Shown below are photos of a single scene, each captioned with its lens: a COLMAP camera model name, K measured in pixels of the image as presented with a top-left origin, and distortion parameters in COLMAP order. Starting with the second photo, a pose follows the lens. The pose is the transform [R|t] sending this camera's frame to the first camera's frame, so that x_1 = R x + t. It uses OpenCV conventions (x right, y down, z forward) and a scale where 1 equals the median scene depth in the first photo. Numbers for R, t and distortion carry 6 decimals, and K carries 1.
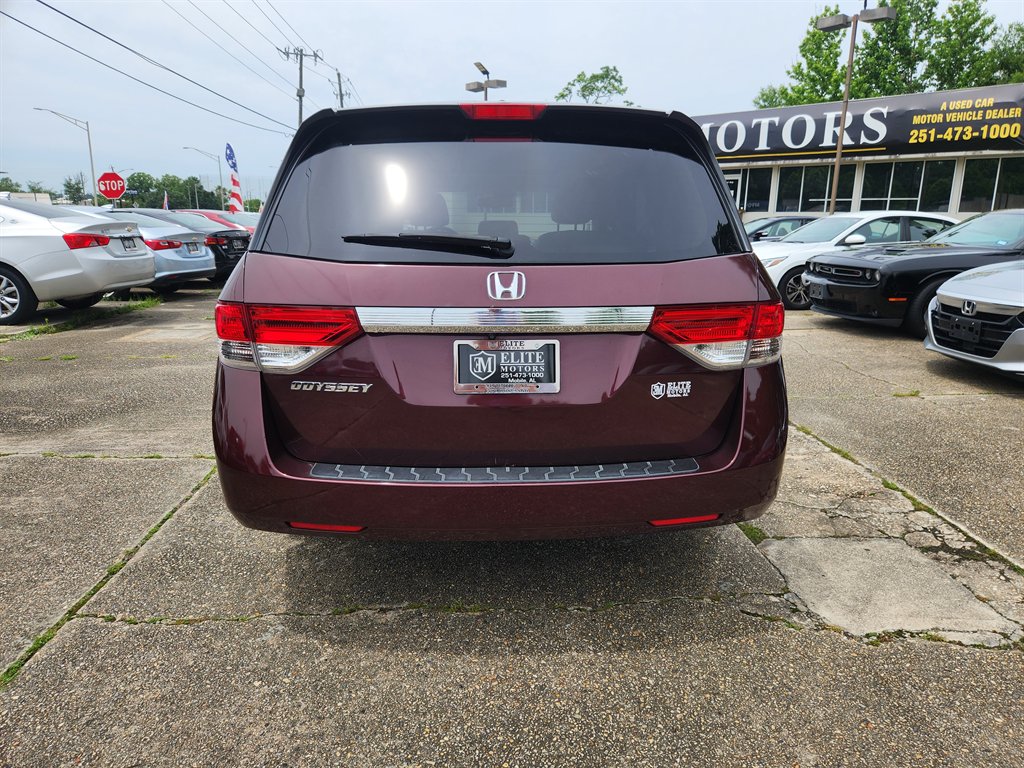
lens RADIAL K [[704.3, 0, 519.3], [0, 704.3, 383.2], [0, 0, 1]] dist [0.065722, -0.062033]
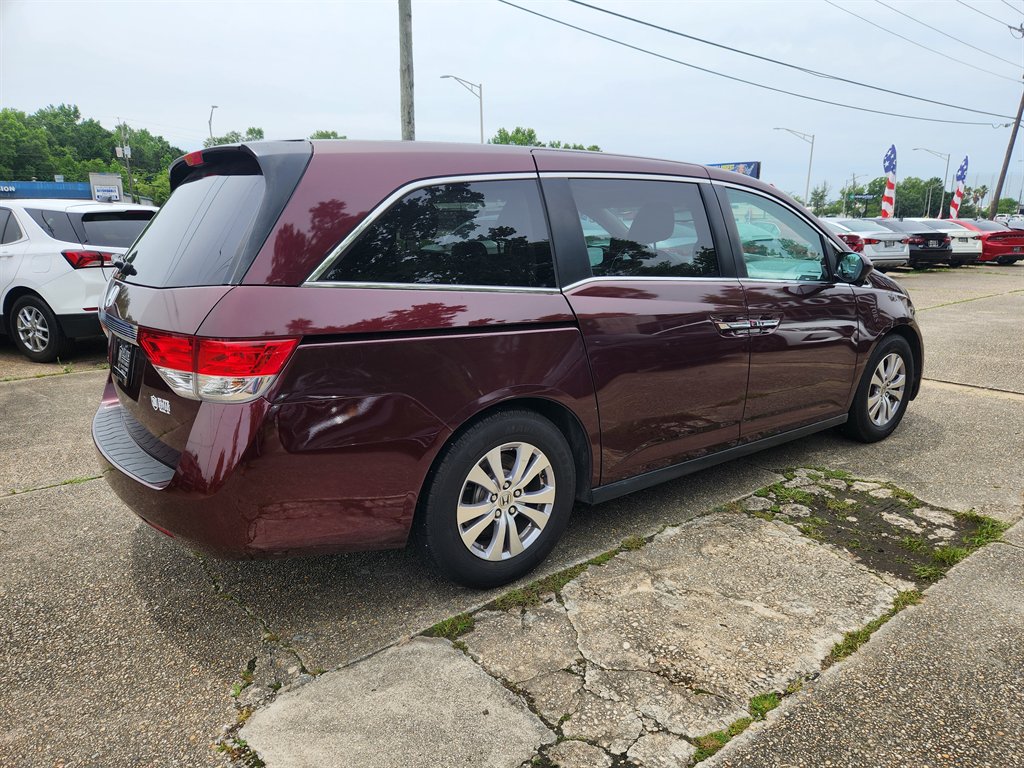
lens RADIAL K [[704.3, 0, 519.3], [0, 704.3, 383.2], [0, 0, 1]] dist [0.065722, -0.062033]
pose [[0.562440, 0.176680, -0.807741, 0.171597], [-0.180089, 0.979627, 0.088879, -0.026040], [0.806988, 0.095476, 0.582799, 0.098704]]
